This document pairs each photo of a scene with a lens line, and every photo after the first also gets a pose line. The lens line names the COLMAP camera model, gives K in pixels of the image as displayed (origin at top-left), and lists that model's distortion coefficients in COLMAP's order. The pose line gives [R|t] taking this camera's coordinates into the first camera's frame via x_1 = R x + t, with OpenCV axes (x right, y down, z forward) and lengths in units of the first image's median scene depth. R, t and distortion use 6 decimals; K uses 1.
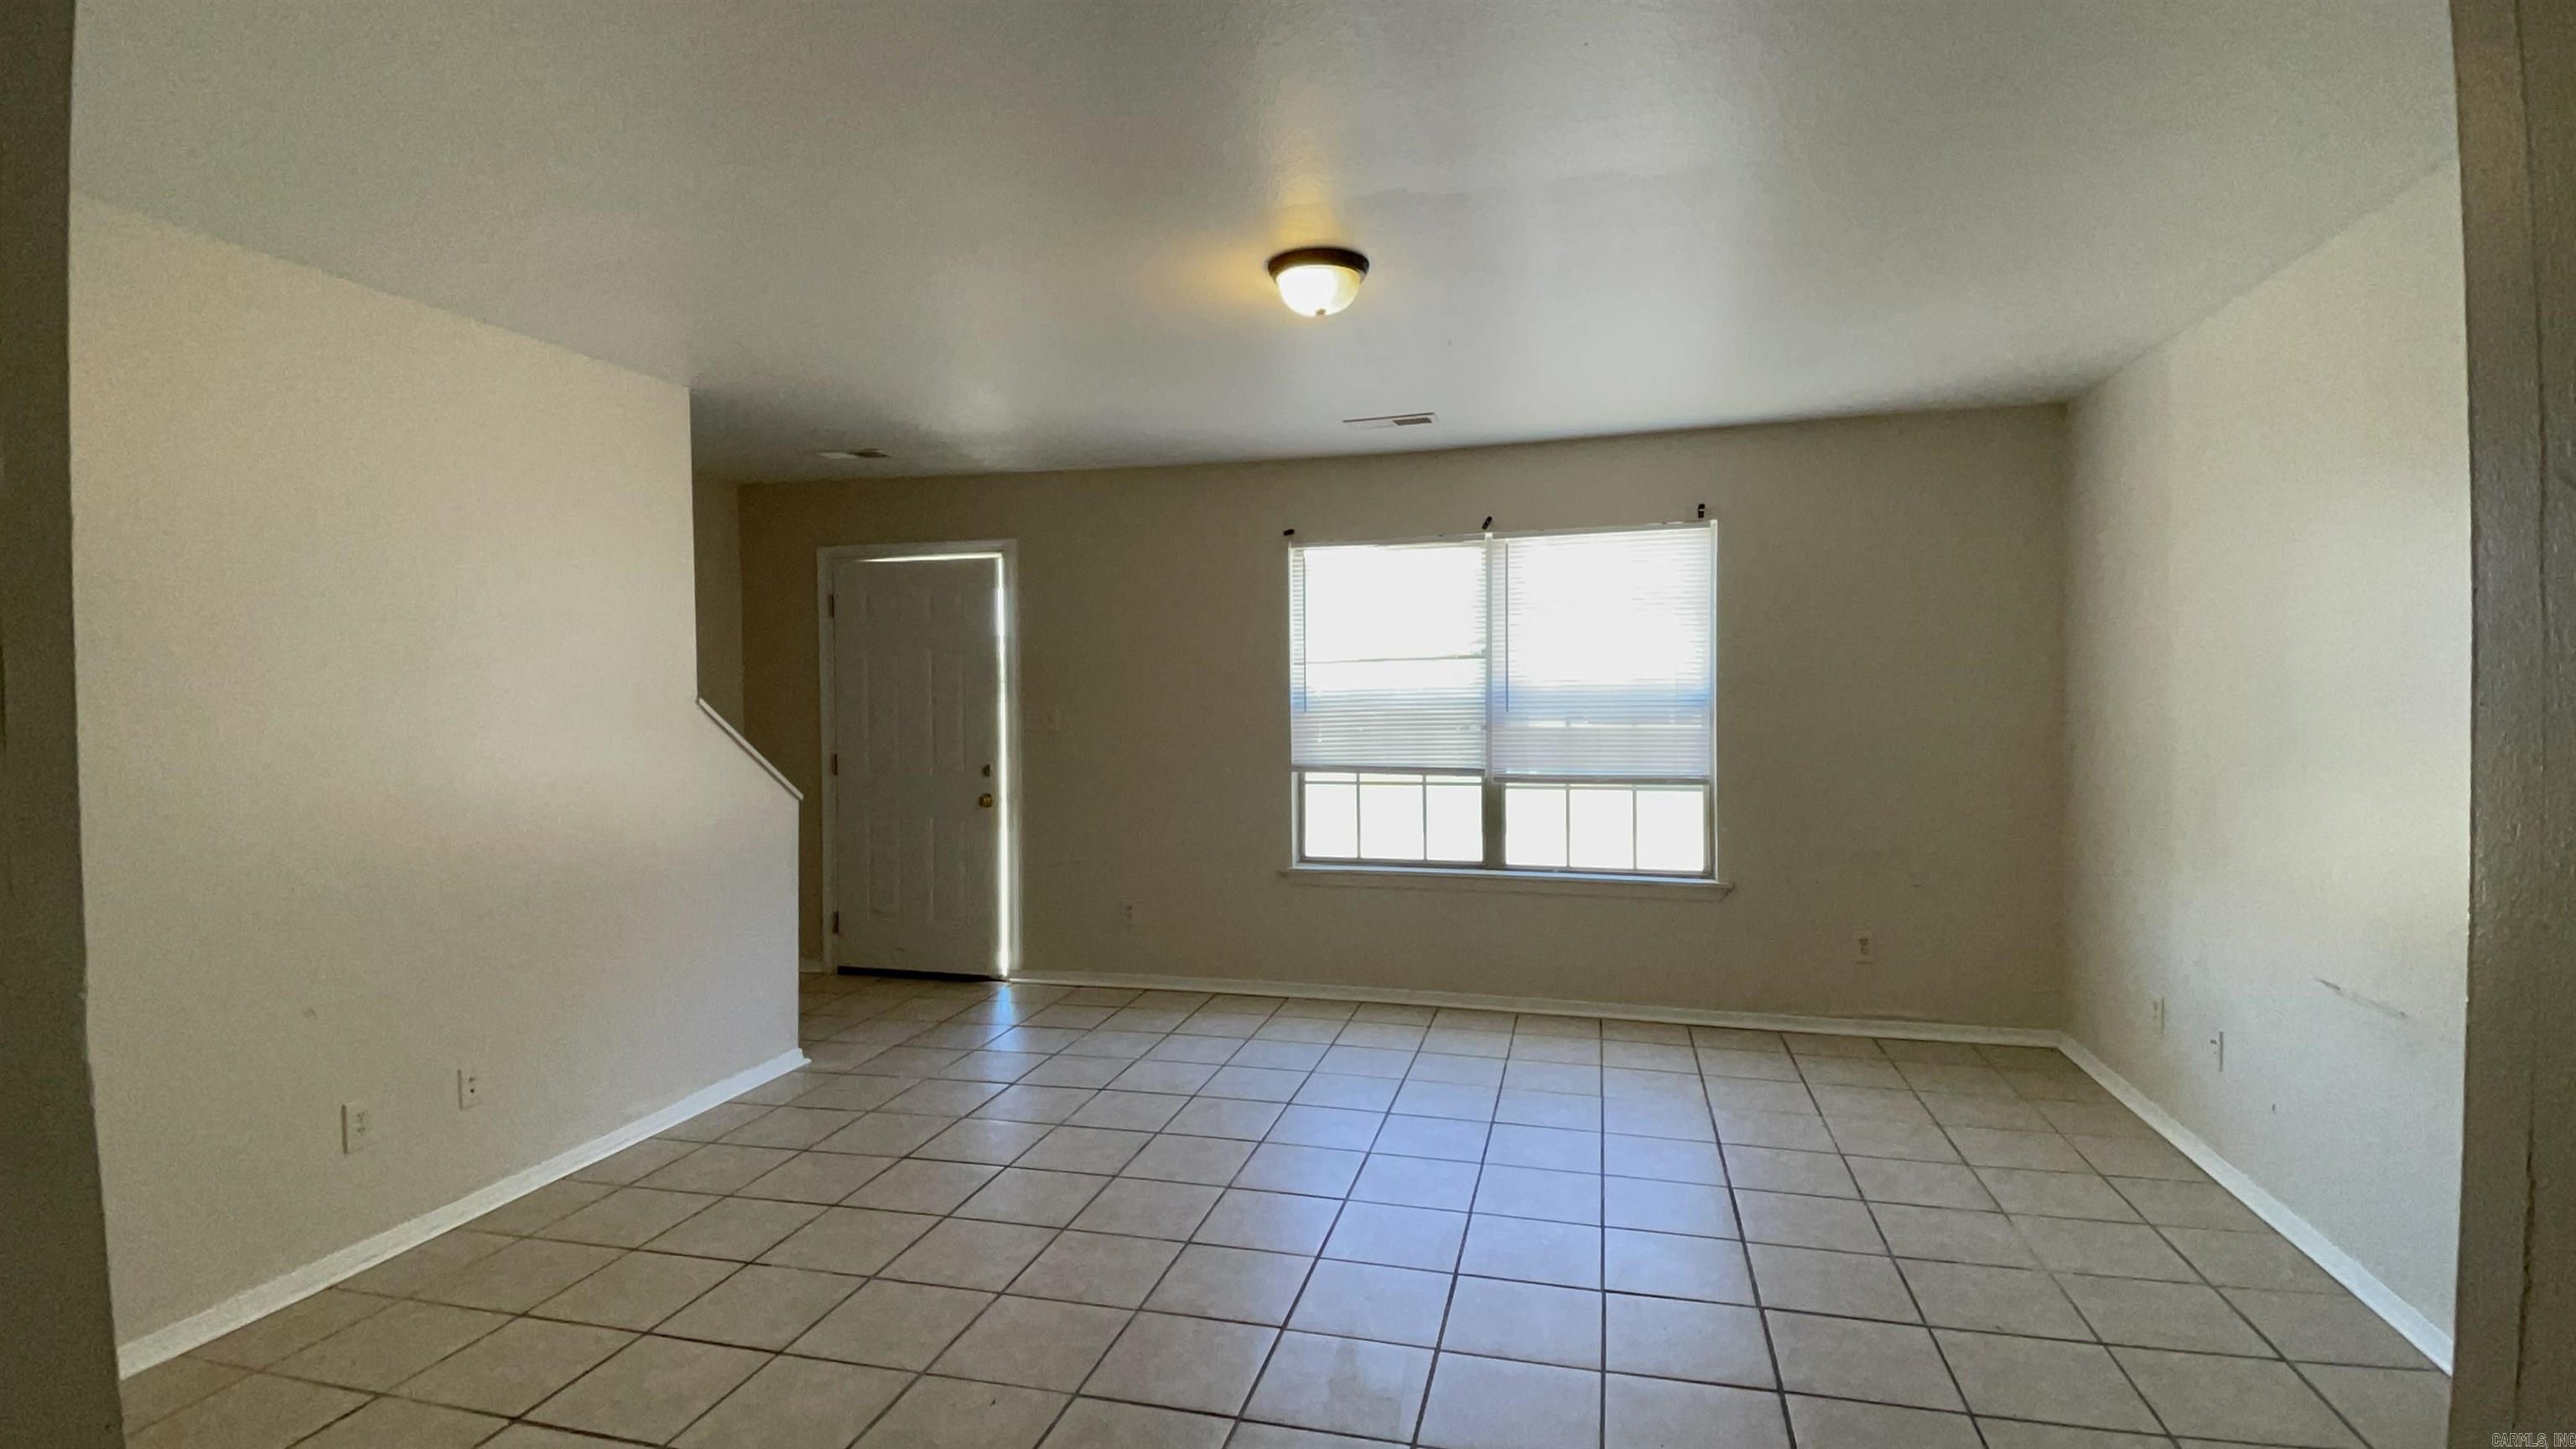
lens RADIAL K [[1190.9, 0, 1275.7], [0, 1190.9, 709.6], [0, 0, 1]] dist [0.000656, -0.000291]
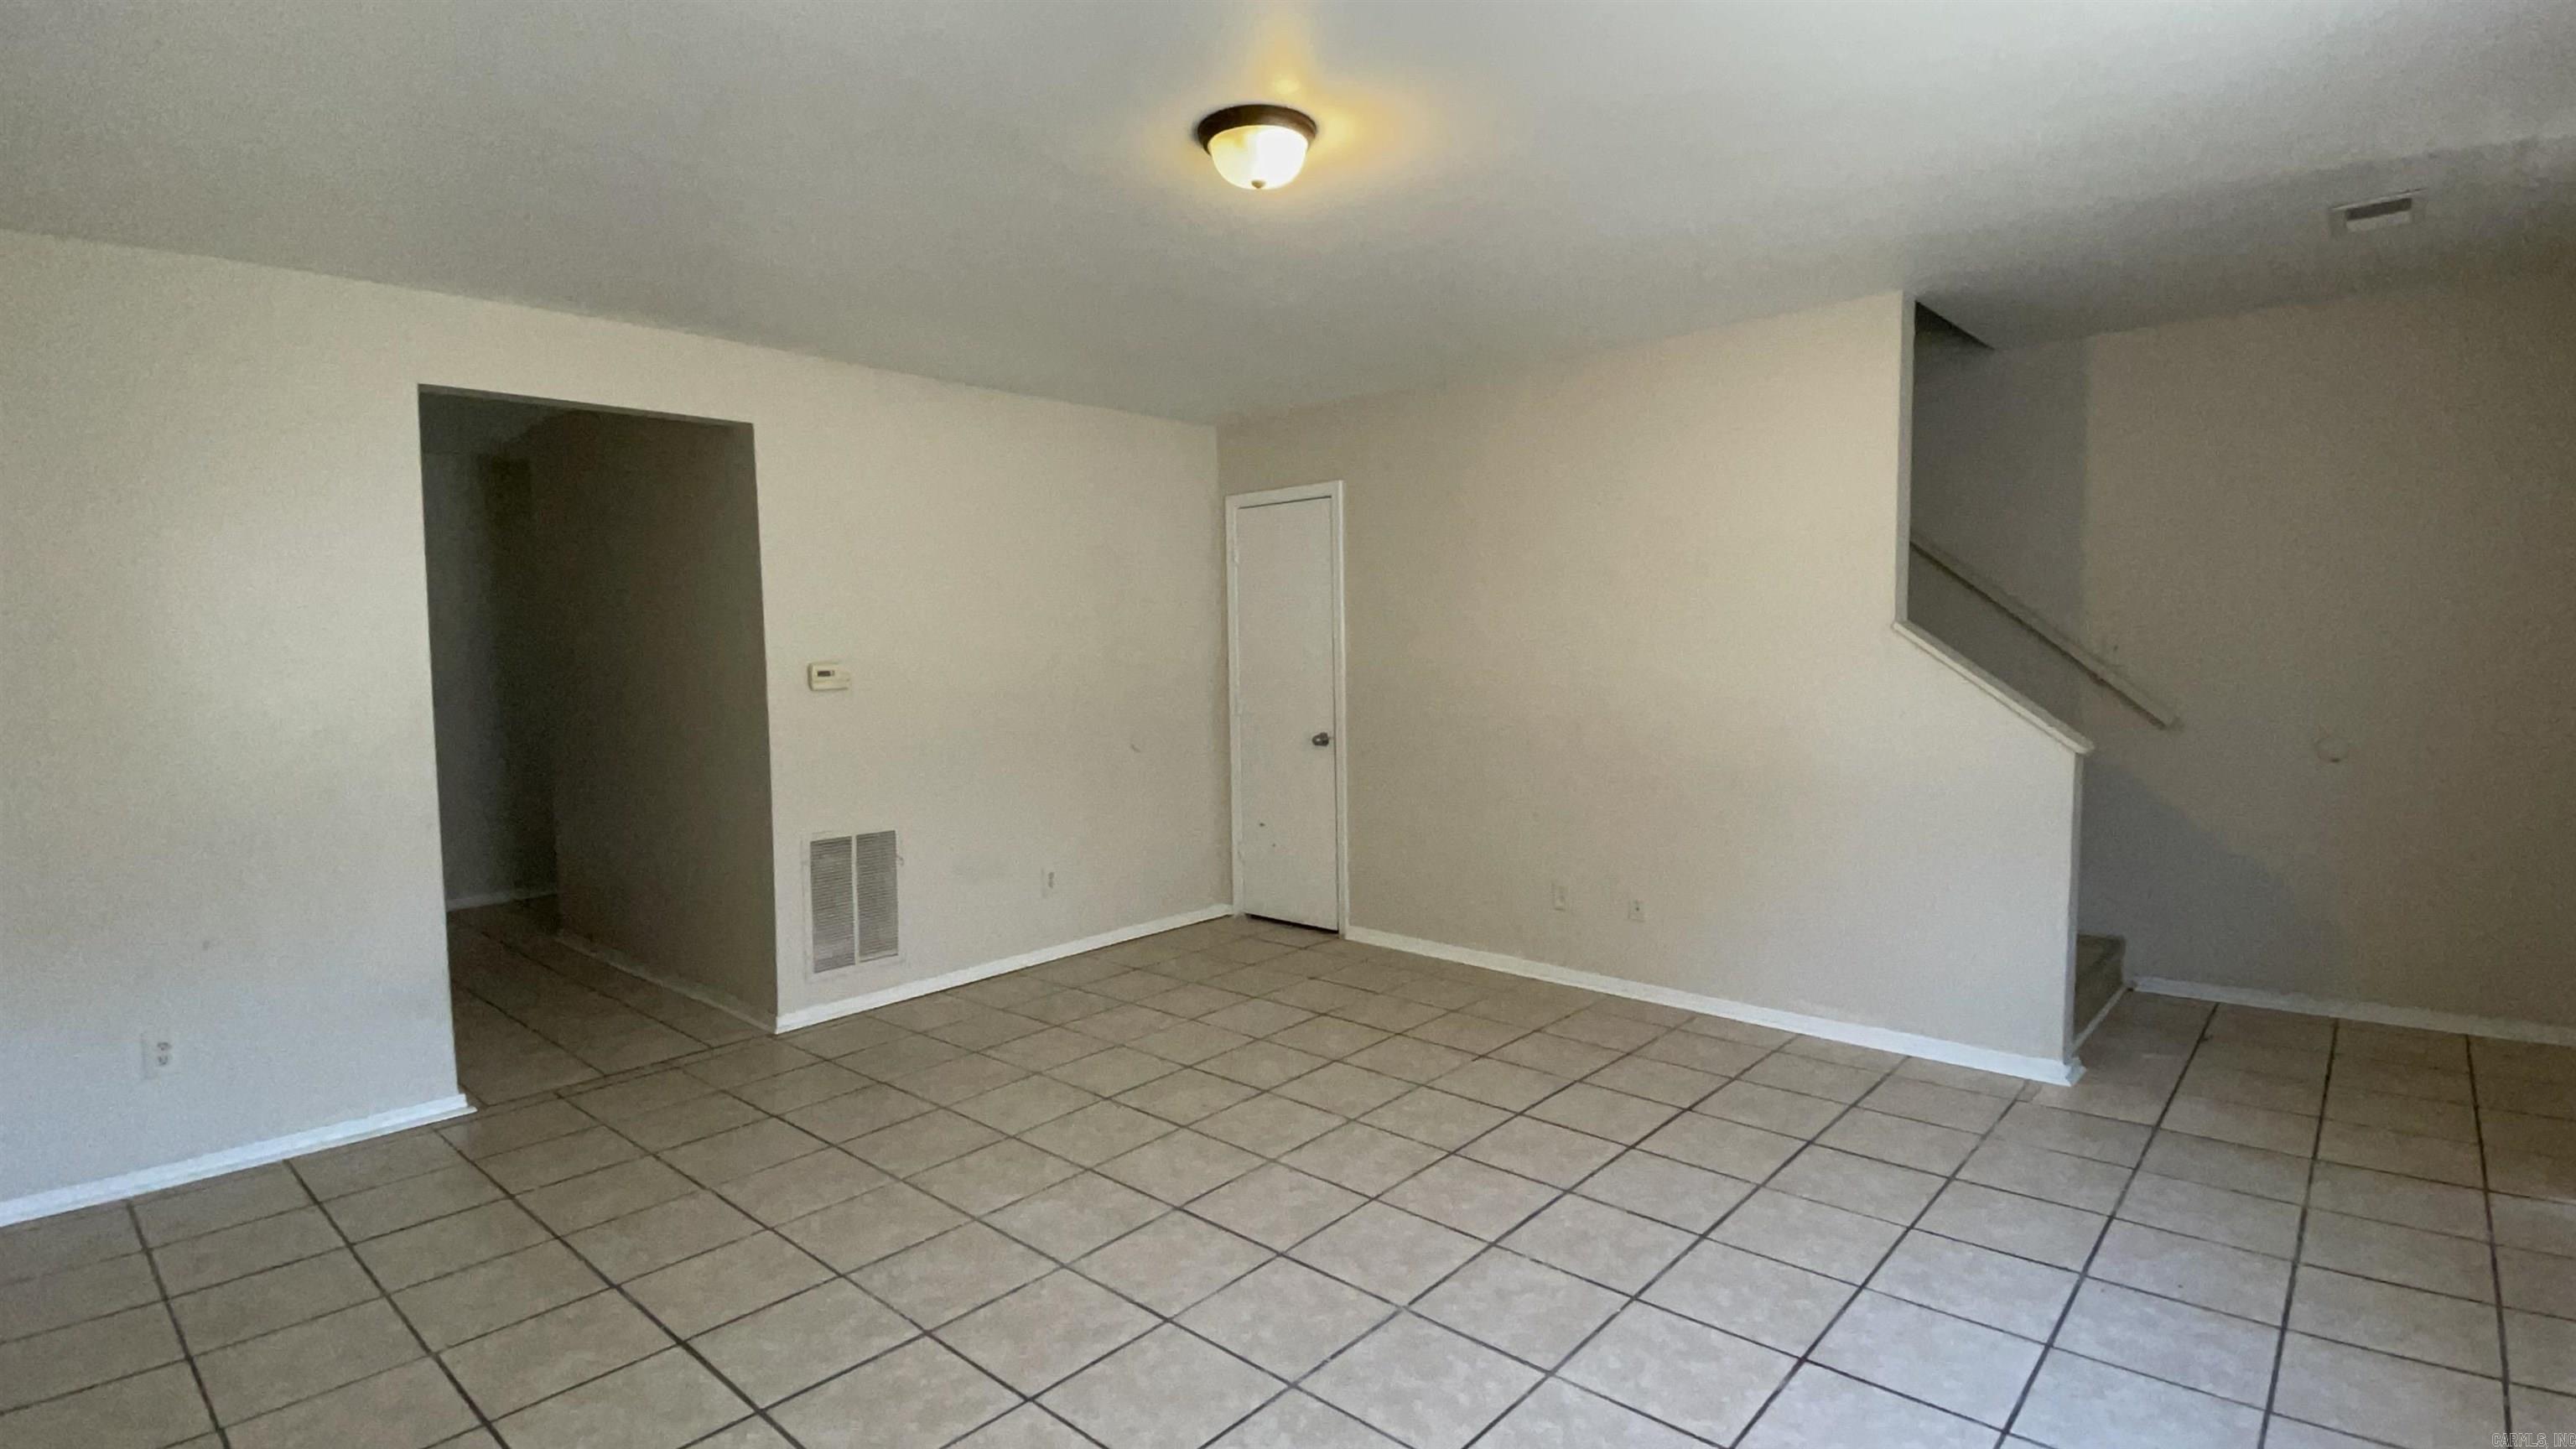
lens RADIAL K [[1190.9, 0, 1275.7], [0, 1190.9, 709.6], [0, 0, 1]] dist [0.000656, -0.000291]
pose [[-0.453478, 0.067435, -0.888713, 0.565331], [0.010677, 0.997473, 0.070240, -0.012645], [0.891204, 0.022364, -0.453052, 0.965924]]
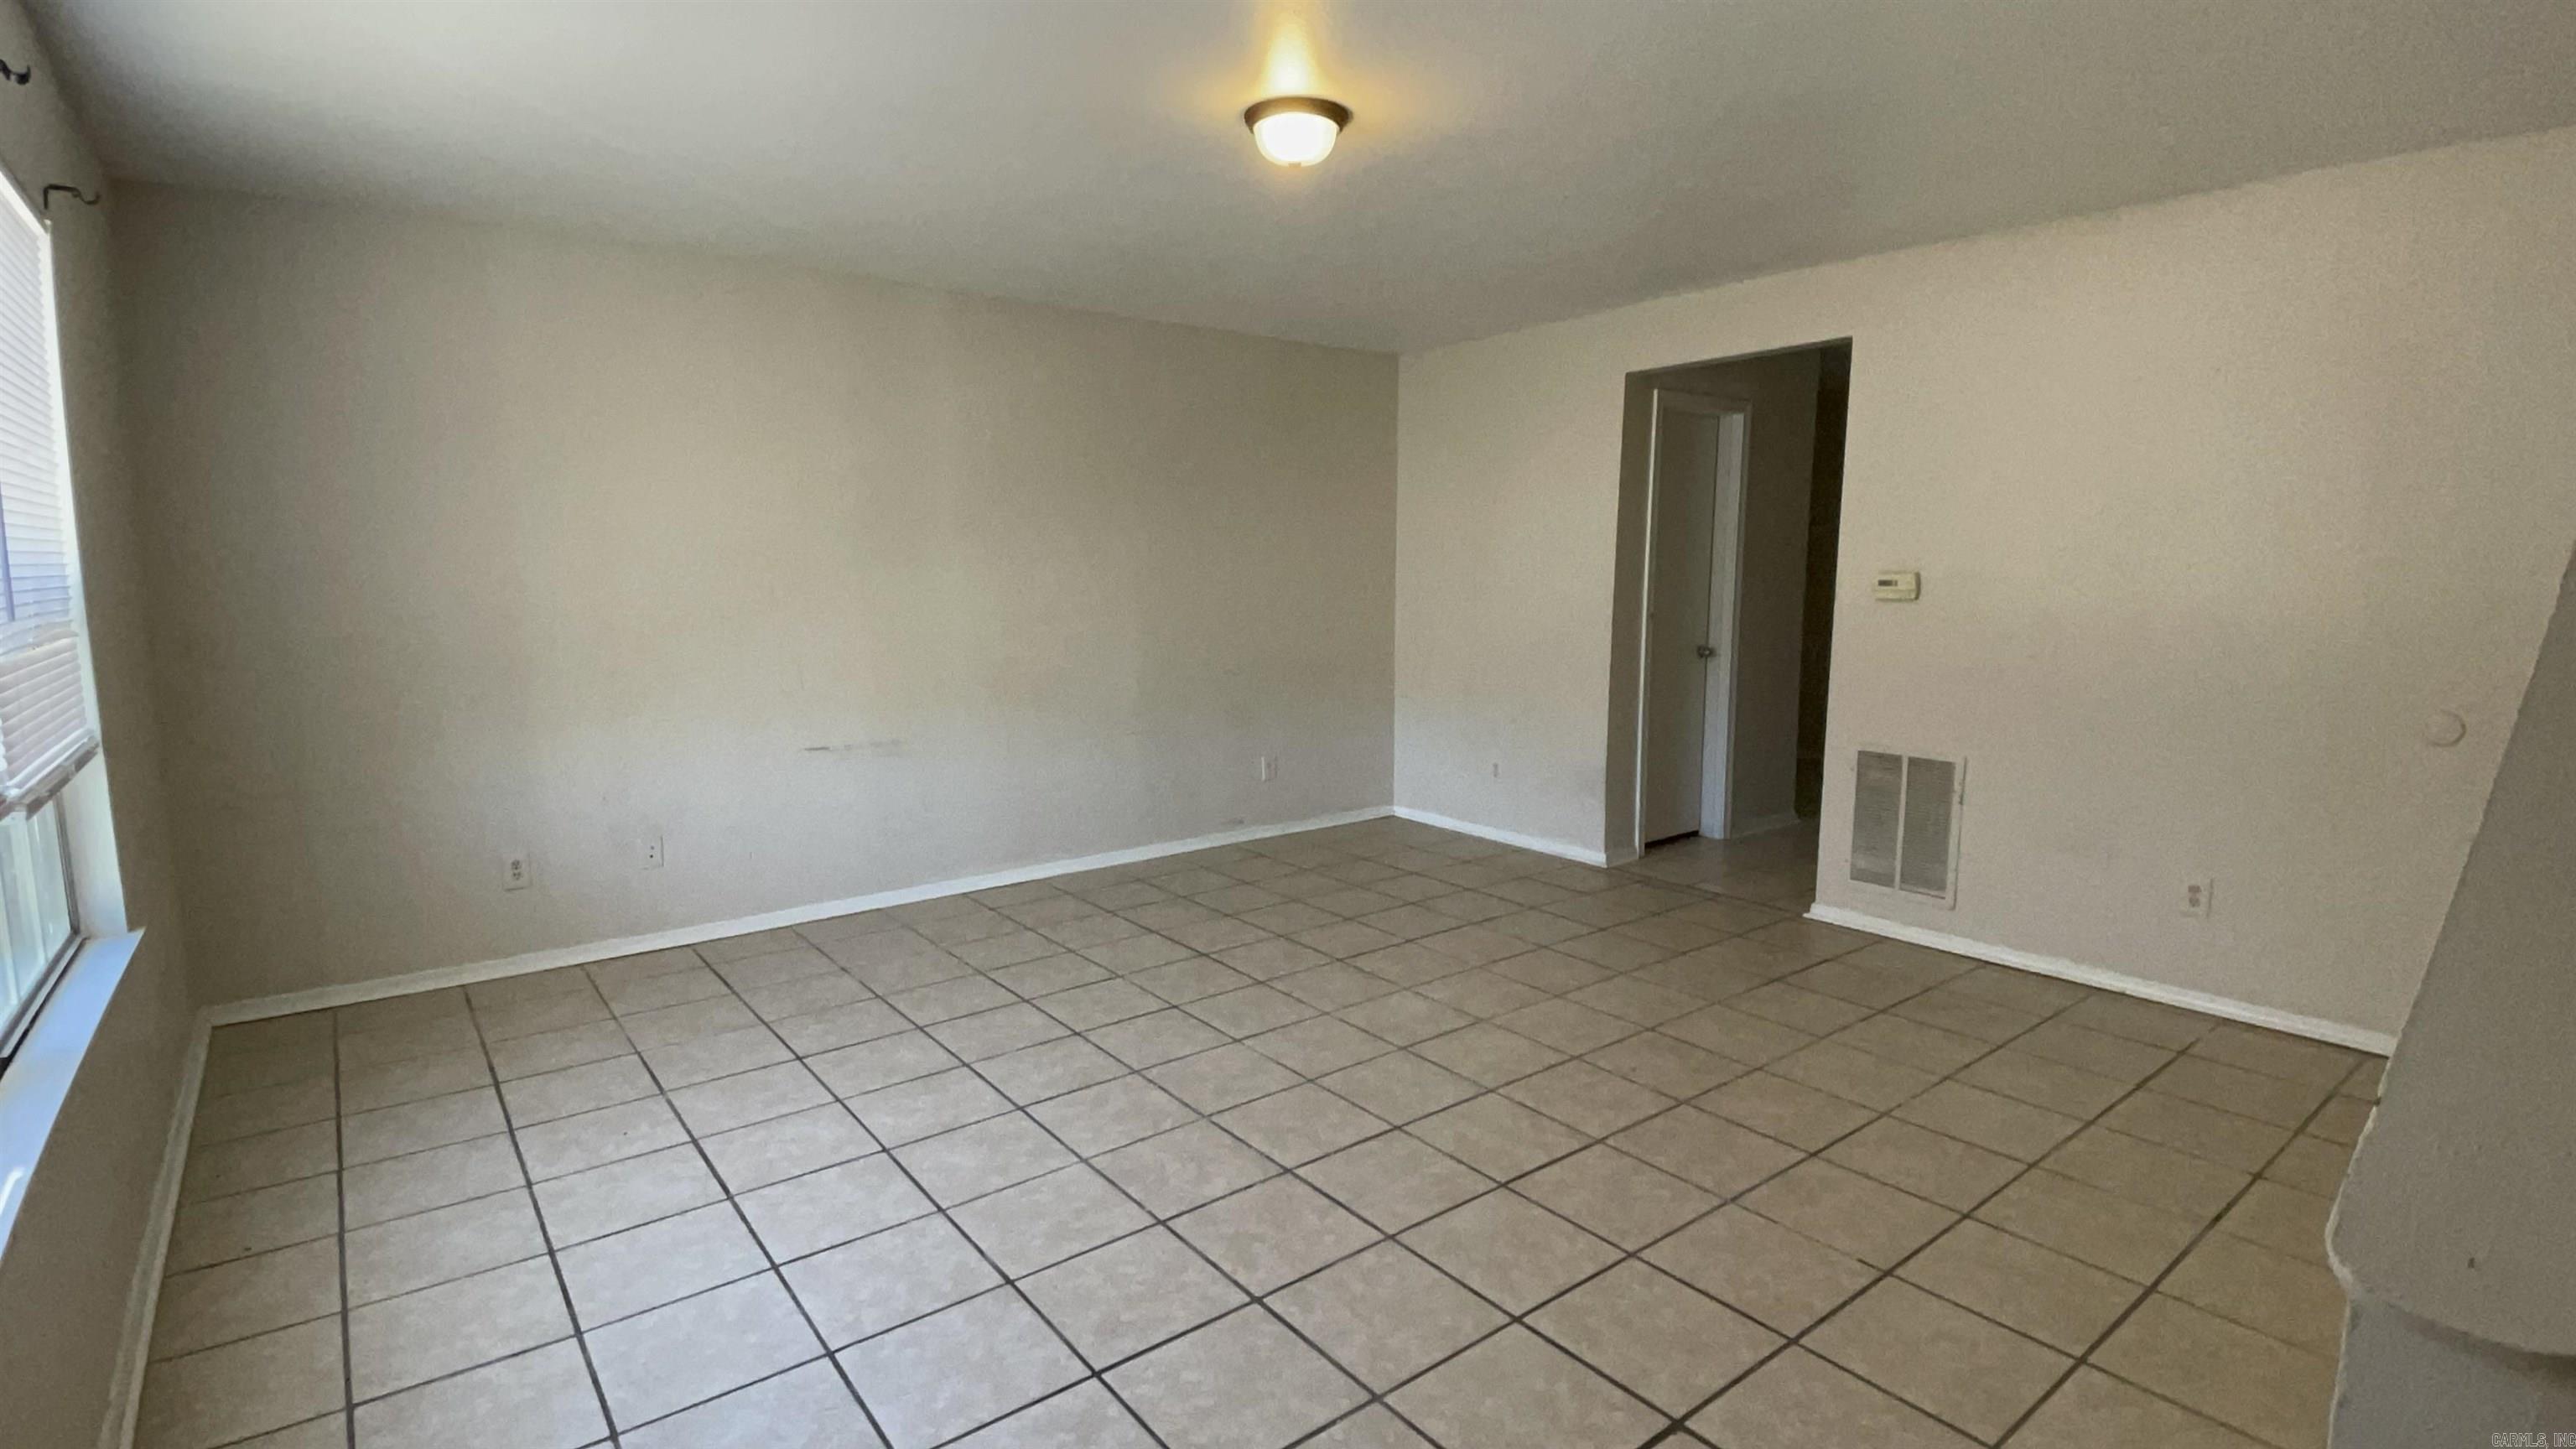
lens RADIAL K [[1190.9, 0, 1275.7], [0, 1190.9, 709.6], [0, 0, 1]] dist [0.000656, -0.000291]
pose [[-0.791953, -0.063069, 0.607316, -0.399298], [0.022675, 0.990927, 0.132475, -0.014579], [-0.610161, 0.118685, -0.783337, 1.264749]]
